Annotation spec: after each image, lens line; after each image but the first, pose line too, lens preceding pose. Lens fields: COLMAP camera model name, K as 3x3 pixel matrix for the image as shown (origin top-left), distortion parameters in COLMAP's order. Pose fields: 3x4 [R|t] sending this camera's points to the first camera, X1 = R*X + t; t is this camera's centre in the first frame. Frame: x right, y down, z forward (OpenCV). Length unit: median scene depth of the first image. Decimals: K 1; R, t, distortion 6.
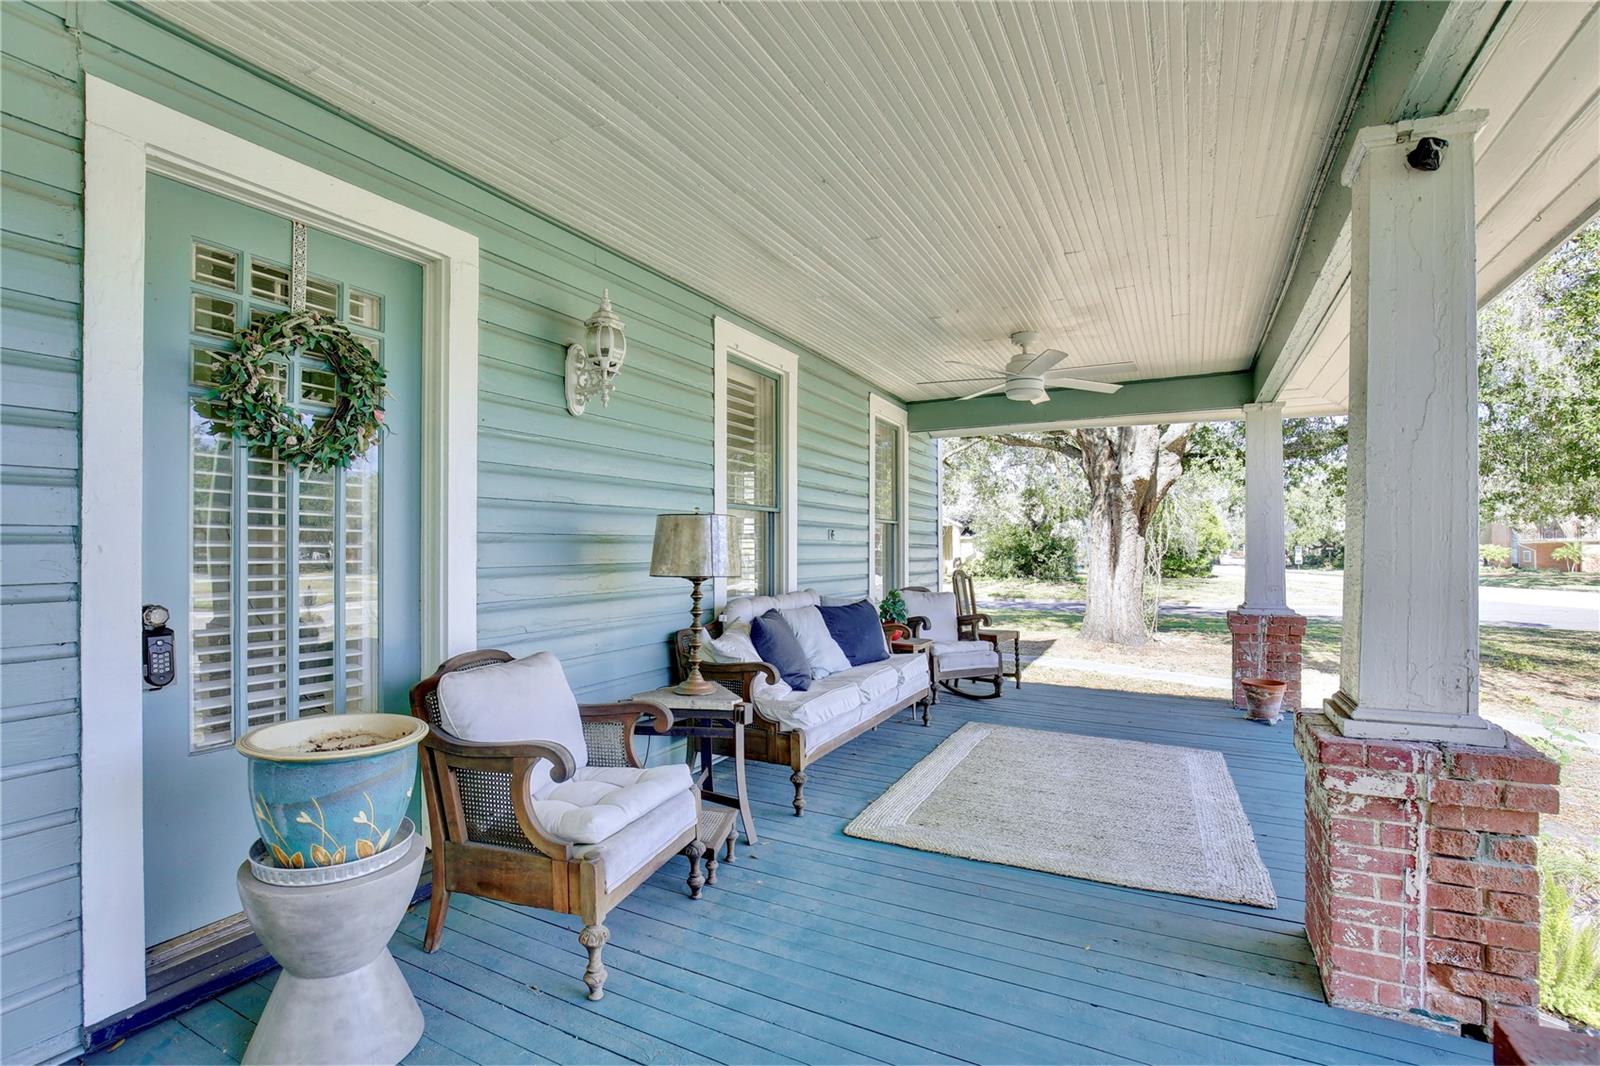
lens RADIAL K [[733.1, 0, 798.3], [0, 733.1, 542.6], [0, 0, 1]] dist [-0.024322, 0.000165]
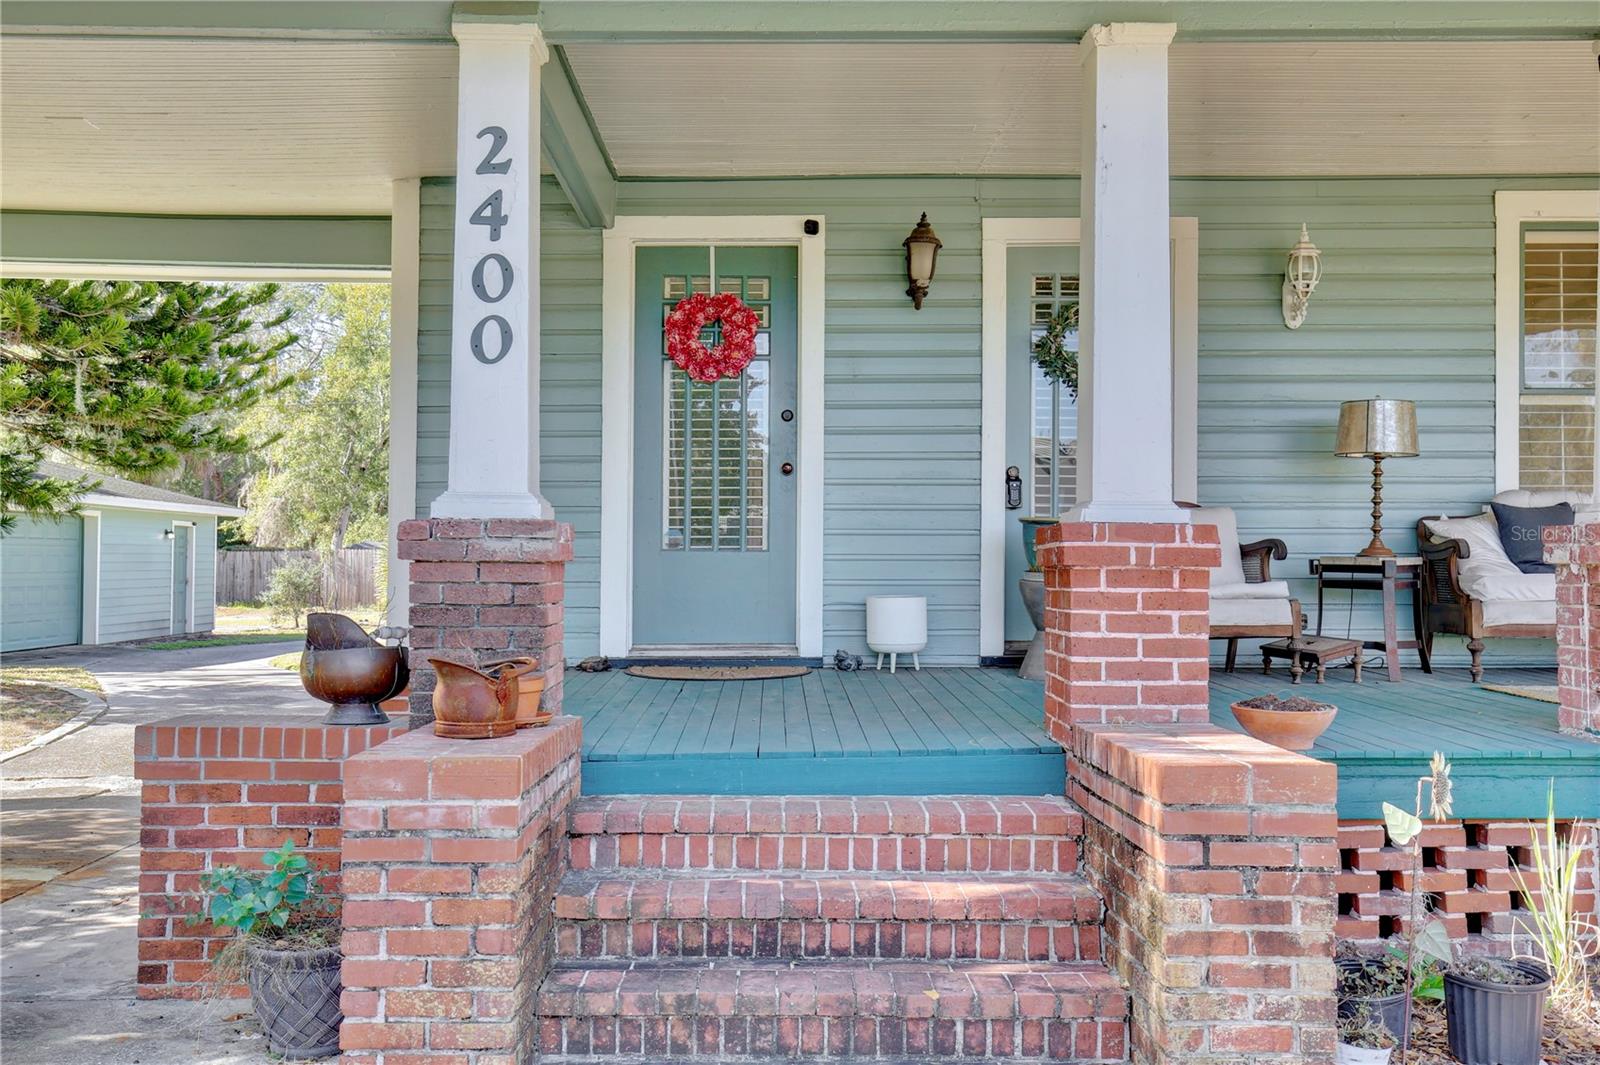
lens RADIAL K [[1535.6, 0, 795.5], [0, 1535.6, 520.9], [0, 0, 1]] dist [0.039332, 0.000000]
pose [[0.487641, -0.018694, -0.872844, 2.092787], [-0.000786, 0.999761, -0.021851, 0.276228], [0.873044, 0.011342, 0.487510, -1.326160]]
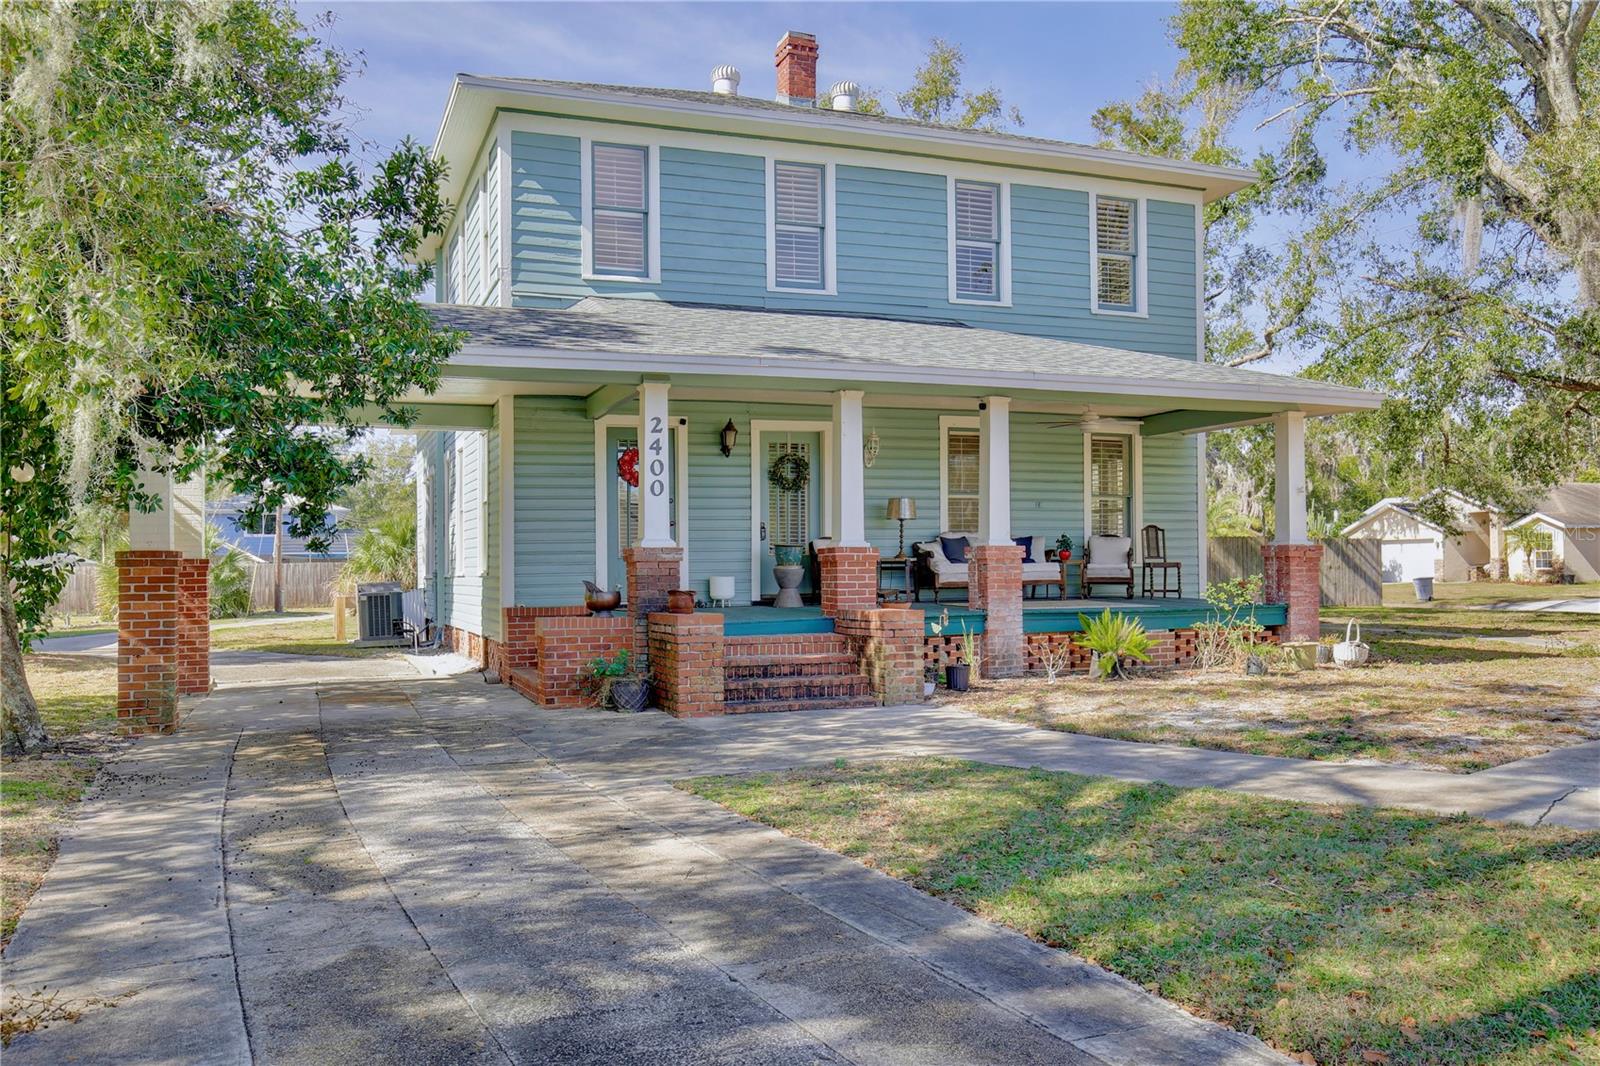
lens RADIAL K [[1372.2, 0, 800.3], [0, 1372.2, 541.5], [0, 0, 1]] dist [0.017988, 0.002669]
pose [[0.768109, -0.019663, -0.640017, 4.287595], [0.012333, 0.999797, -0.015915, 0.303033], [0.640200, 0.004331, 0.768196, -4.886484]]
